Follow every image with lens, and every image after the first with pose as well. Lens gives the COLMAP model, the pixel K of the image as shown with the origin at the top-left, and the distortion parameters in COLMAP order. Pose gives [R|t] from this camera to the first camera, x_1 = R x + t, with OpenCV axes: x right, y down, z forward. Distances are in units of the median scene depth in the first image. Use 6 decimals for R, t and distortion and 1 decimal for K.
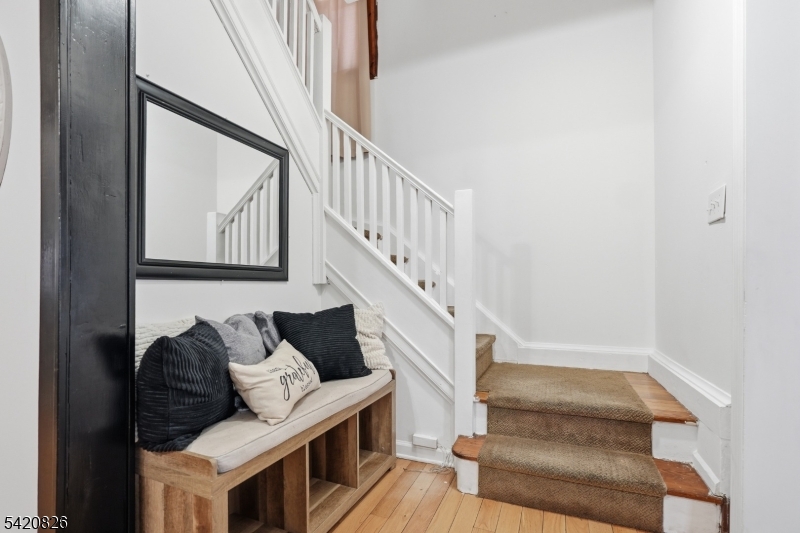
lens RADIAL K [[384.7, 0, 394.2], [0, 384.7, 284.3], [0, 0, 1]] dist [-0.007862, 0.000464]
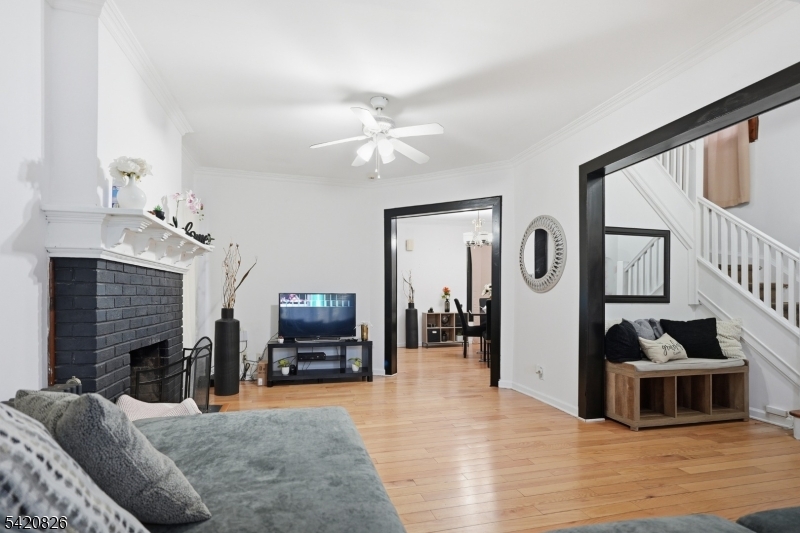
lens RADIAL K [[384.7, 0, 386.9], [0, 384.7, 293.2], [0, 0, 1]] dist [-0.007862, 0.000464]
pose [[0.593400, 0.001442, -0.804906, 0.399508], [-0.003693, 0.999993, -0.000931, -0.050017], [0.804899, 0.003525, 0.593401, -1.183457]]
